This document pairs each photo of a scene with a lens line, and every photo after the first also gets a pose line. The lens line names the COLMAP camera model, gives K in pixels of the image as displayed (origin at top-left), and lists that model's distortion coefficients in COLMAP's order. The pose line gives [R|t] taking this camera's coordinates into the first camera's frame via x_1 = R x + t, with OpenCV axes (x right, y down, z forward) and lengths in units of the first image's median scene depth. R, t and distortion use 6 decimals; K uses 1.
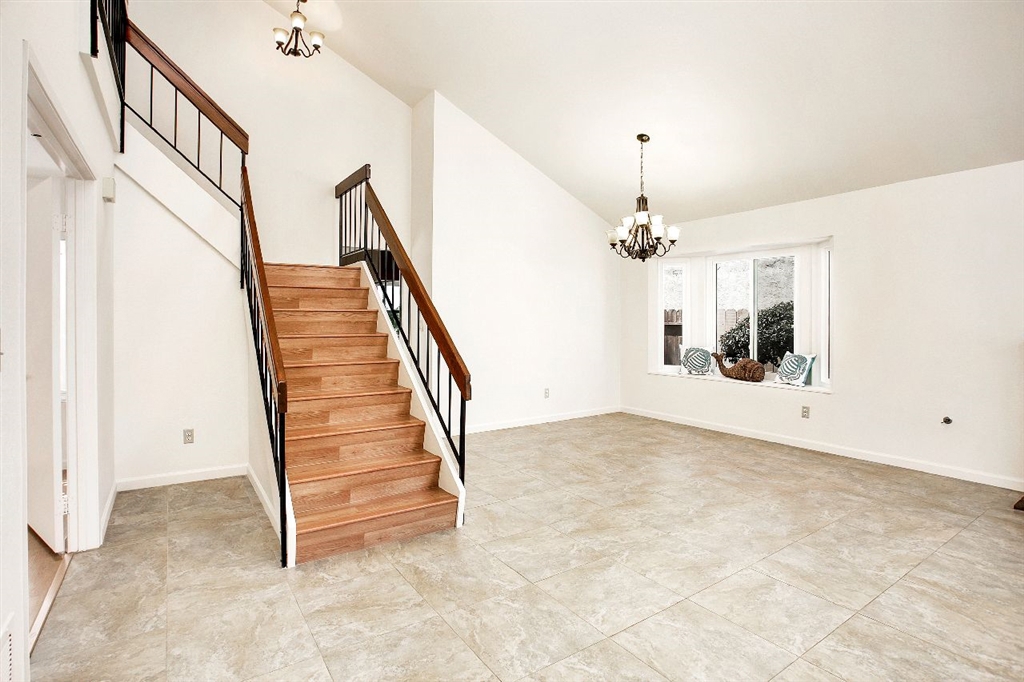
lens RADIAL K [[498.8, 0, 516.5], [0, 498.8, 337.5], [0, 0, 1]] dist [-0.040299, 0.021538]
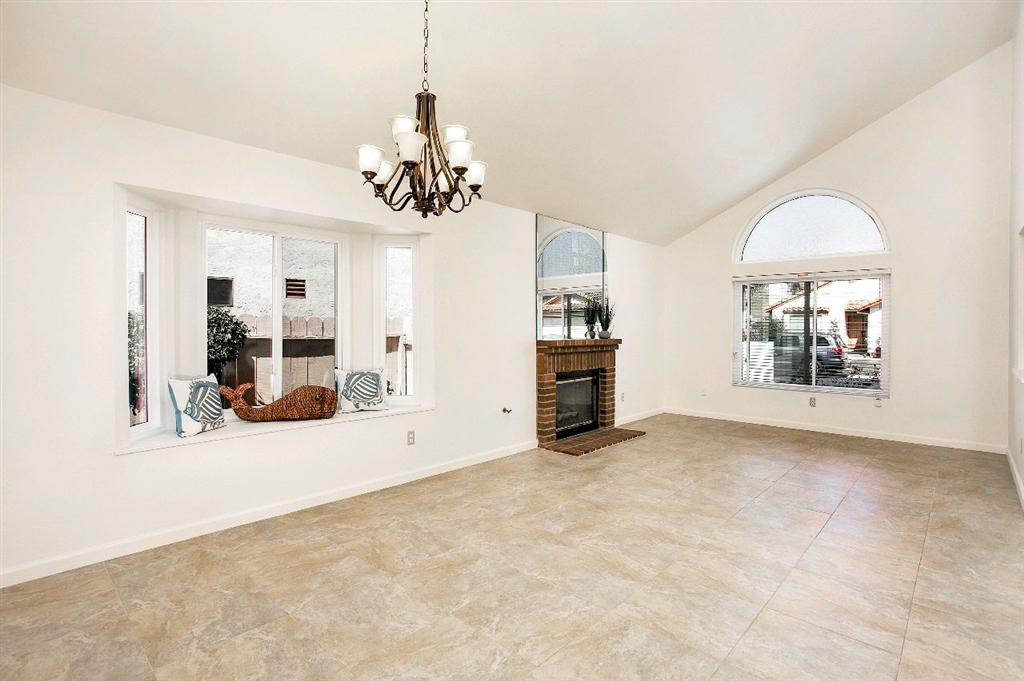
lens RADIAL K [[498.8, 0, 516.5], [0, 498.8, 337.0], [0, 0, 1]] dist [-0.040299, 0.021538]
pose [[-0.213104, -0.020008, 0.976825, -0.395058], [0.026944, 0.999290, 0.026347, -0.054017], [-0.976658, 0.031934, -0.212413, 1.447109]]
